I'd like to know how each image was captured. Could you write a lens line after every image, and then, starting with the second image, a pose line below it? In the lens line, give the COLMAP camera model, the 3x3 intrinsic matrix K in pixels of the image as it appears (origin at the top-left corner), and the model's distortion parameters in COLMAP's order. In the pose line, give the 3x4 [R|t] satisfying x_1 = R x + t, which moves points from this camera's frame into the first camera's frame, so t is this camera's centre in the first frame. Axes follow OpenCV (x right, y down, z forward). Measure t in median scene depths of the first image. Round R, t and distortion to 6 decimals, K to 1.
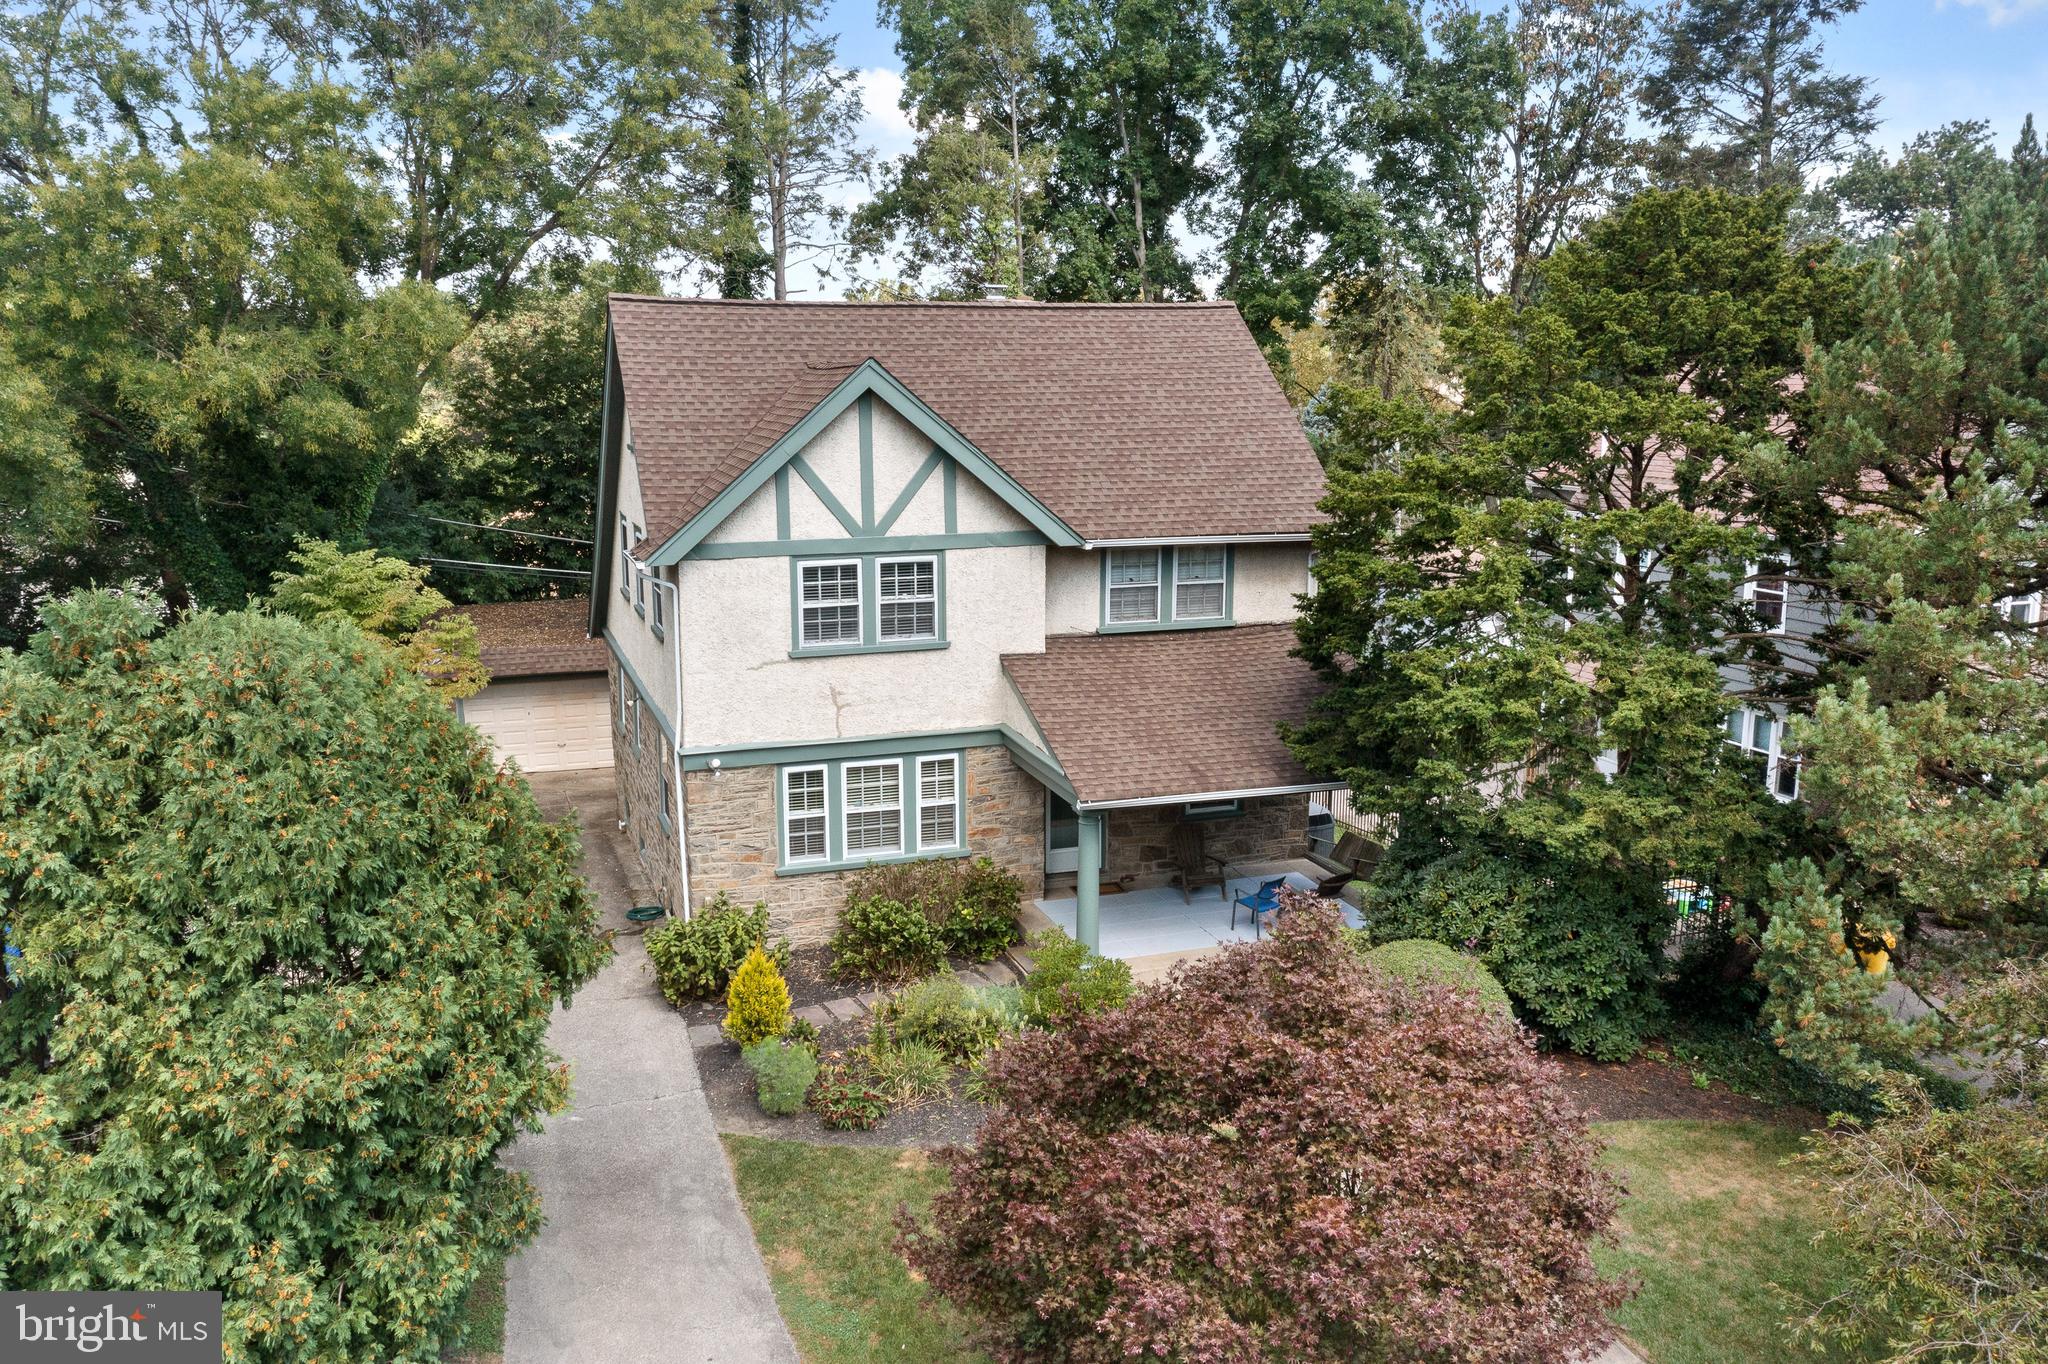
lens RADIAL K [[1654.8, 0, 1036.1], [0, 1654.8, 695.0], [0, 0, 1]] dist [-0.011028, 0.007917]
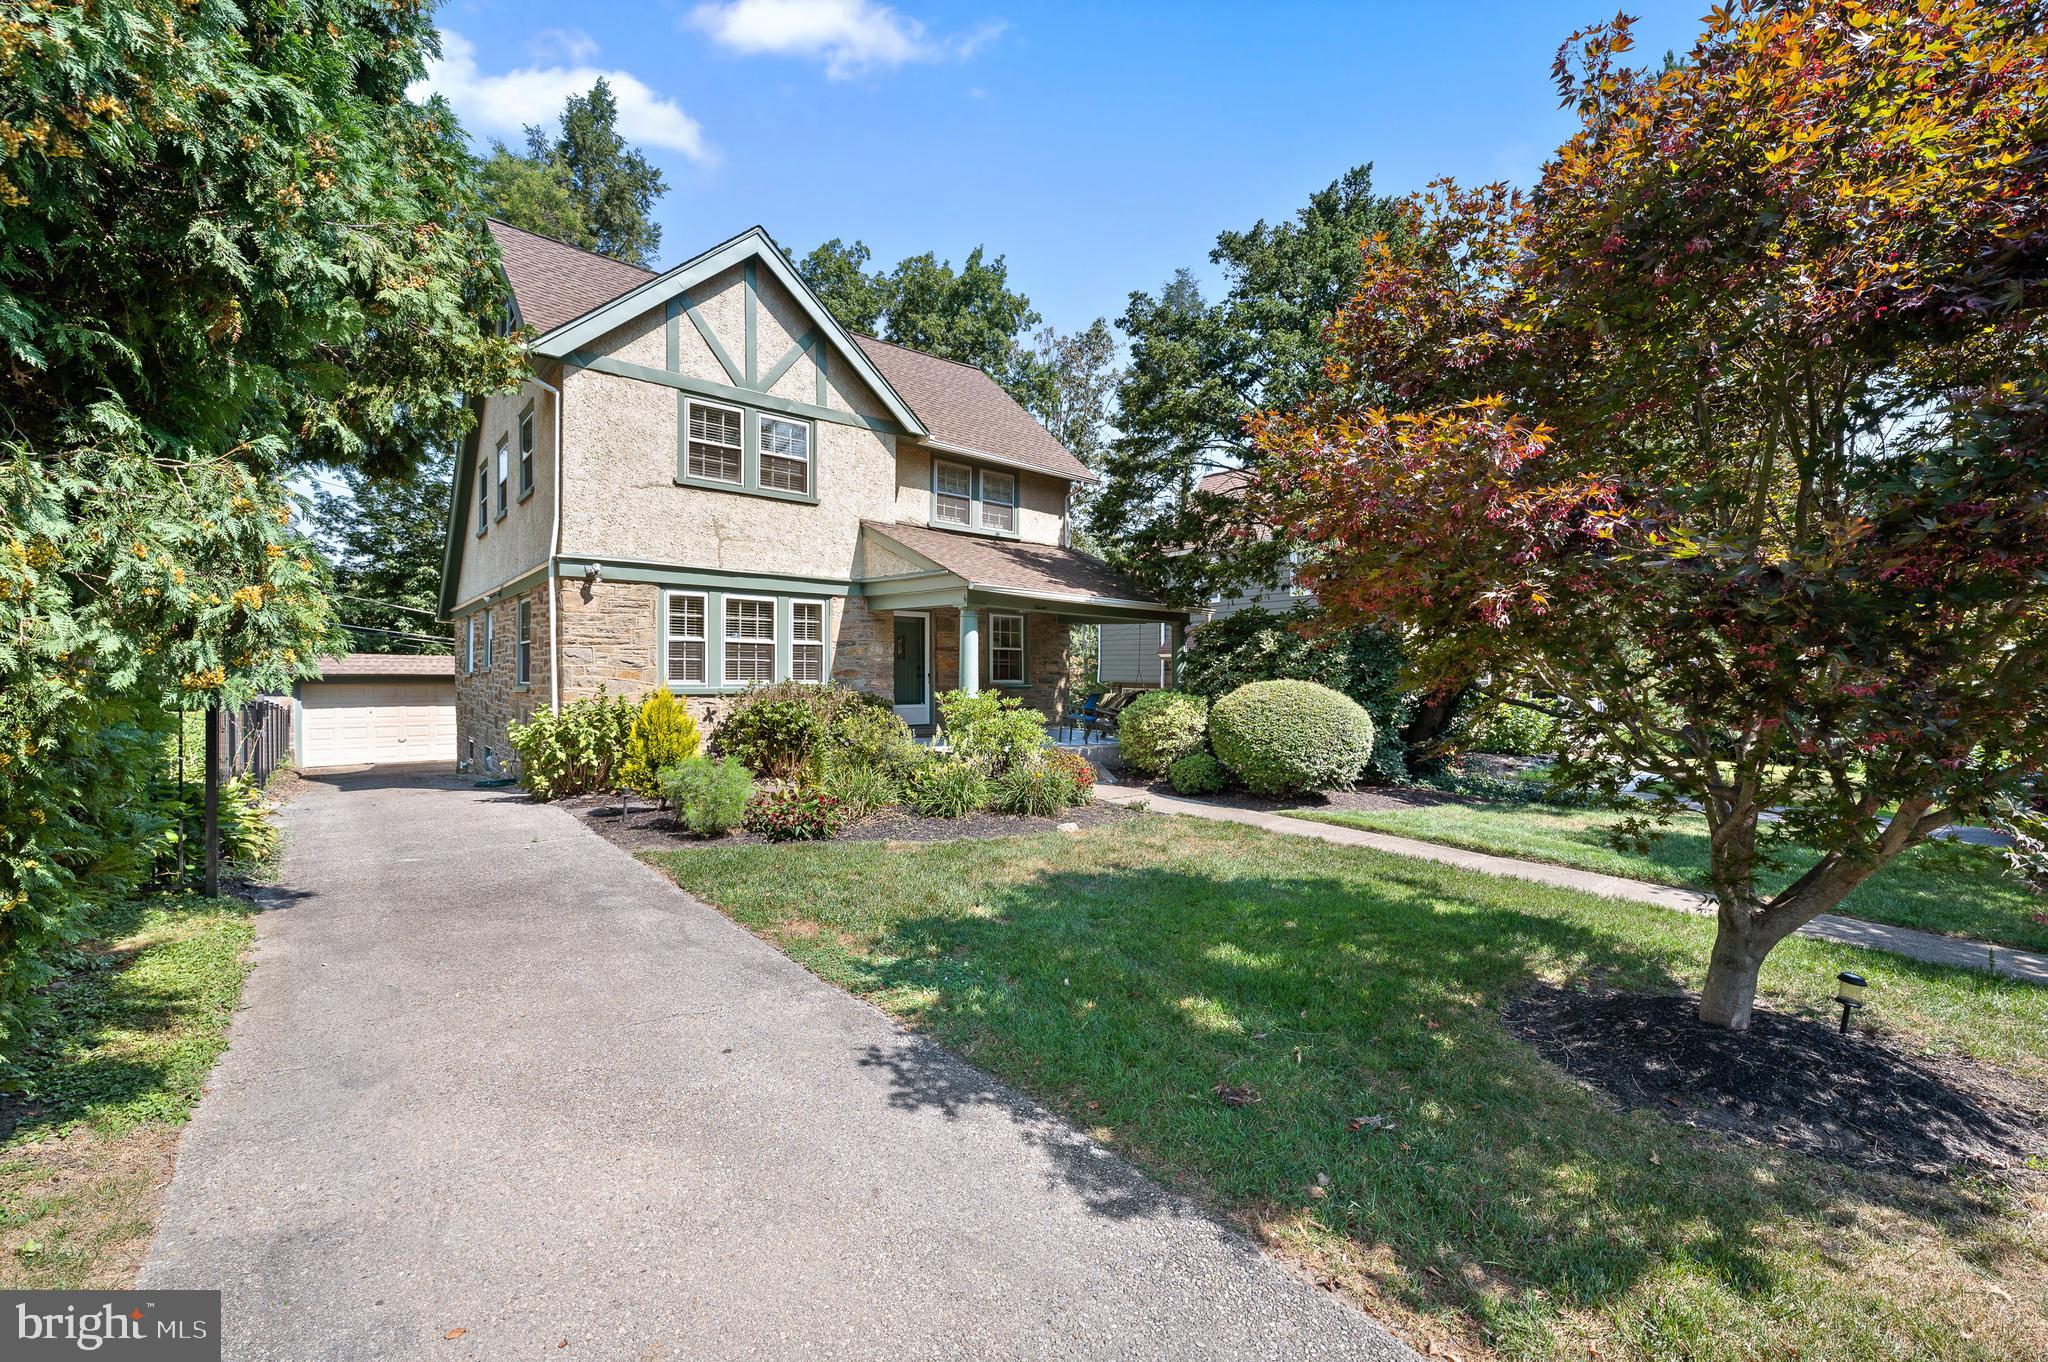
lens RADIAL K [[836.3, 0, 1026.4], [0, 836.3, 683.2], [0, 0, 1]] dist [-0.002669, -0.000319]
pose [[0.936574, -0.002568, 0.350459, -0.123395], [0.072433, 0.979802, -0.186393, 0.215304], [-0.342902, 0.199956, 0.917843, 0.444622]]
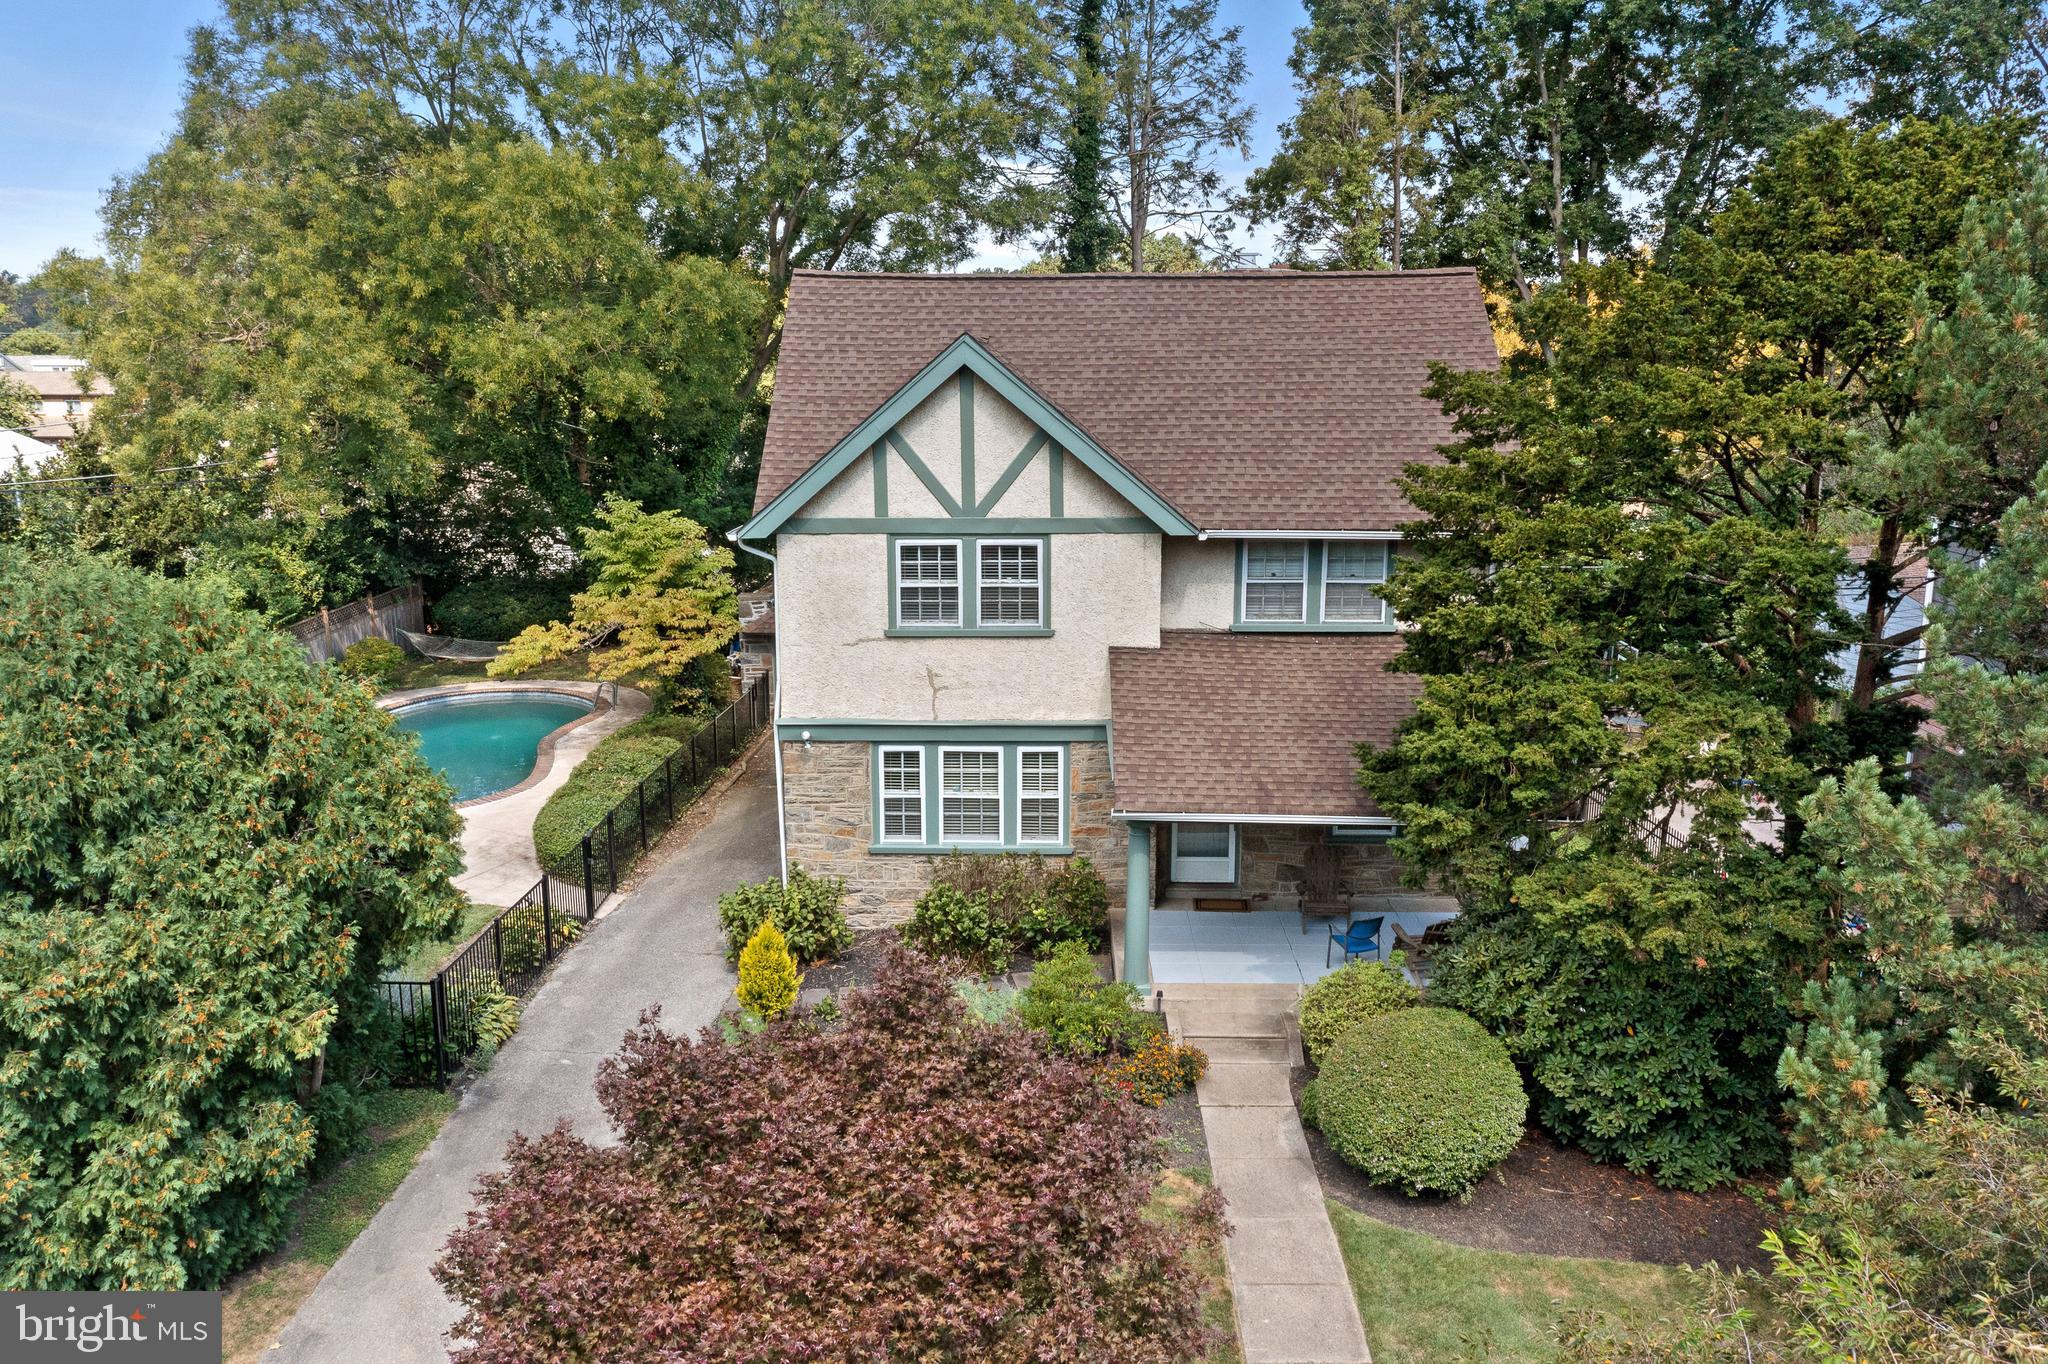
lens RADIAL K [[1654.8, 0, 1013.2], [0, 1654.8, 693.8], [0, 0, 1]] dist [-0.011028, 0.007917]
pose [[0.929912, 0.077667, -0.359488, 0.276548], [-0.071210, 0.996974, 0.031191, -0.023789], [0.360822, -0.003406, 0.932628, 0.098023]]
